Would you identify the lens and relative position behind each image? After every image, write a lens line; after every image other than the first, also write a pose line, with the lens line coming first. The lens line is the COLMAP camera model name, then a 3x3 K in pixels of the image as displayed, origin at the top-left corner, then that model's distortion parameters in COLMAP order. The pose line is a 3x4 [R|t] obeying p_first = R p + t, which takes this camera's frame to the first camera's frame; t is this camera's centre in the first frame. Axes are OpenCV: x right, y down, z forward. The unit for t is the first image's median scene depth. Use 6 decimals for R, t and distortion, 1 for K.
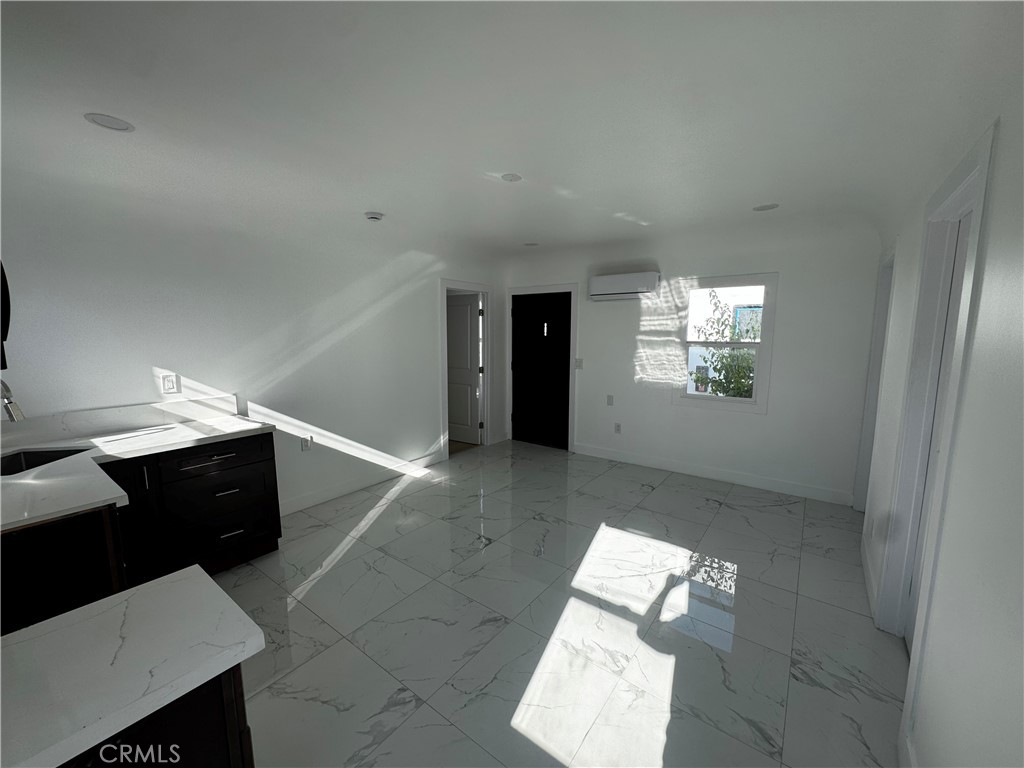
lens RADIAL K [[408.1, 0, 516.6], [0, 408.1, 384.6], [0, 0, 1]] dist [-0.005728, -0.000330]
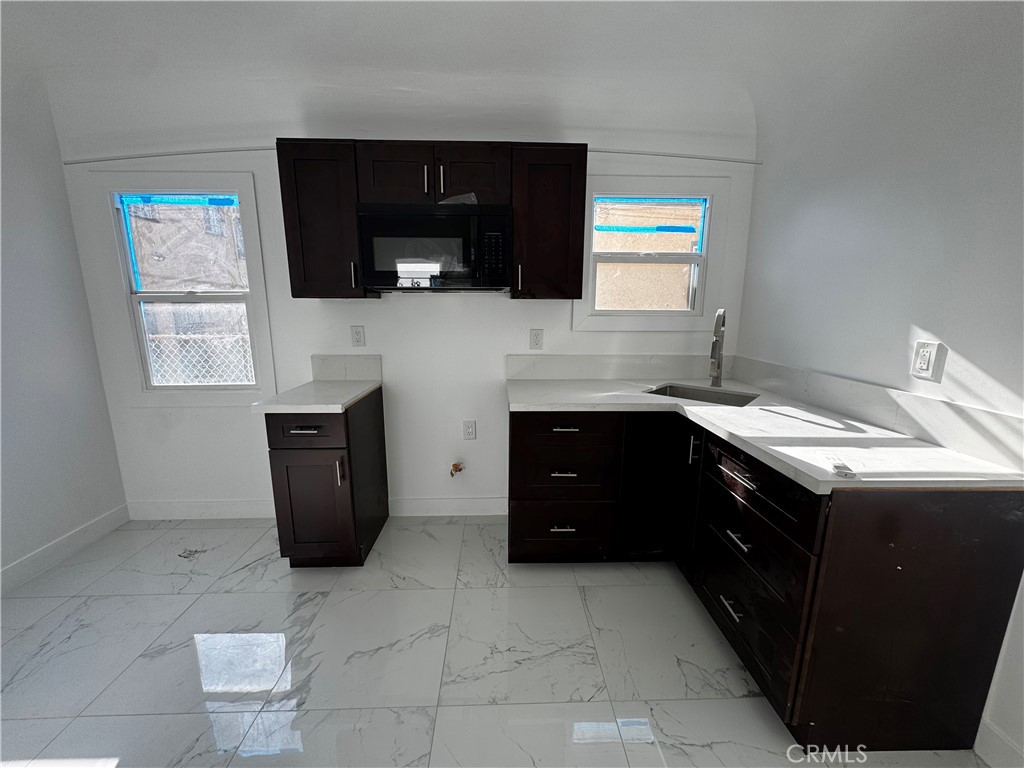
lens RADIAL K [[408.1, 0, 510.8], [0, 408.1, 382.8], [0, 0, 1]] dist [-0.005728, -0.000330]
pose [[-0.783857, 0.115486, -0.610107, -0.116452], [-0.082033, 0.954680, 0.286104, -0.075816], [0.615498, 0.274314, -0.738860, 1.015307]]
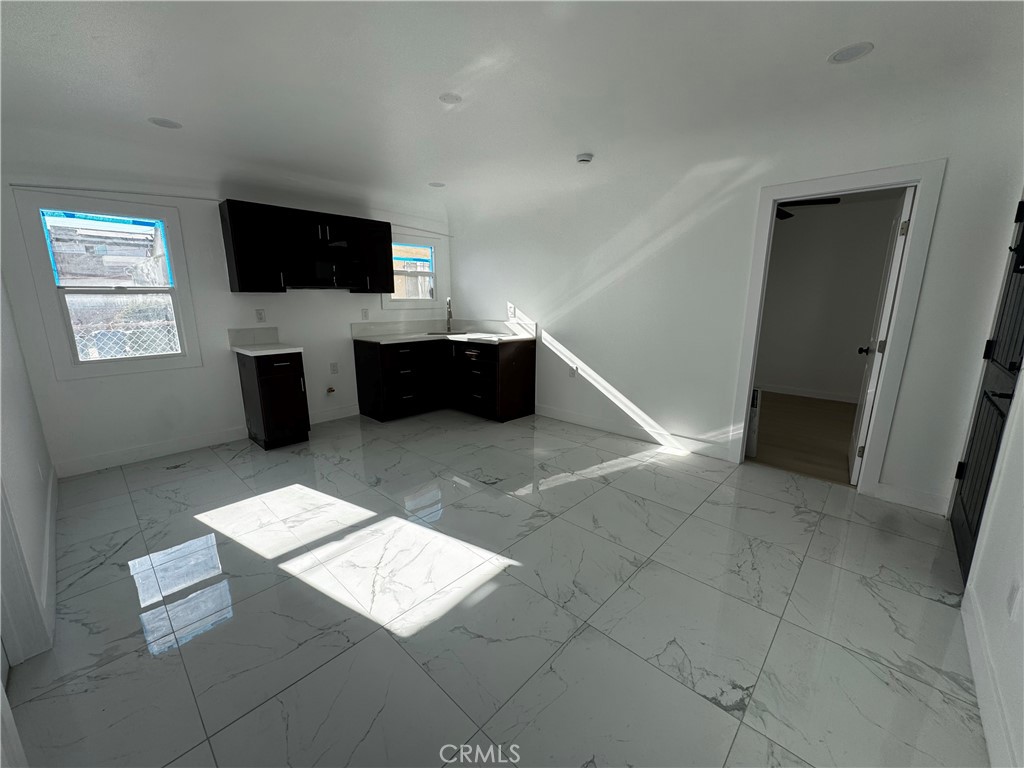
lens RADIAL K [[408.1, 0, 510.1], [0, 408.1, 385.3], [0, 0, 1]] dist [-0.005728, -0.000330]
pose [[-0.117331, 0.208348, -0.970992, 0.885589], [-0.125915, 0.966733, 0.222649, -0.082791], [0.985078, 0.148386, -0.087194, 1.140348]]
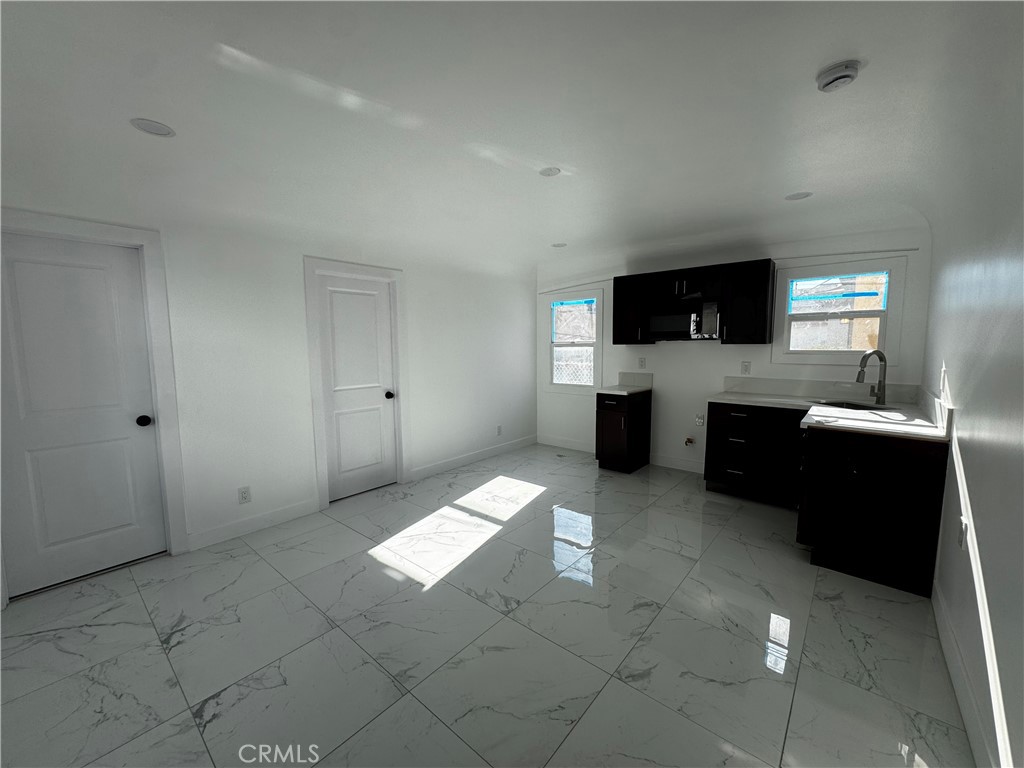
lens RADIAL K [[408.1, 0, 516.5], [0, 408.1, 385.1], [0, 0, 1]] dist [-0.005728, -0.000330]
pose [[-0.997867, 0.000641, 0.065270, 0.003891], [0.015317, 0.974328, 0.224611, -0.192686], [-0.063450, 0.225132, -0.972260, 1.826970]]
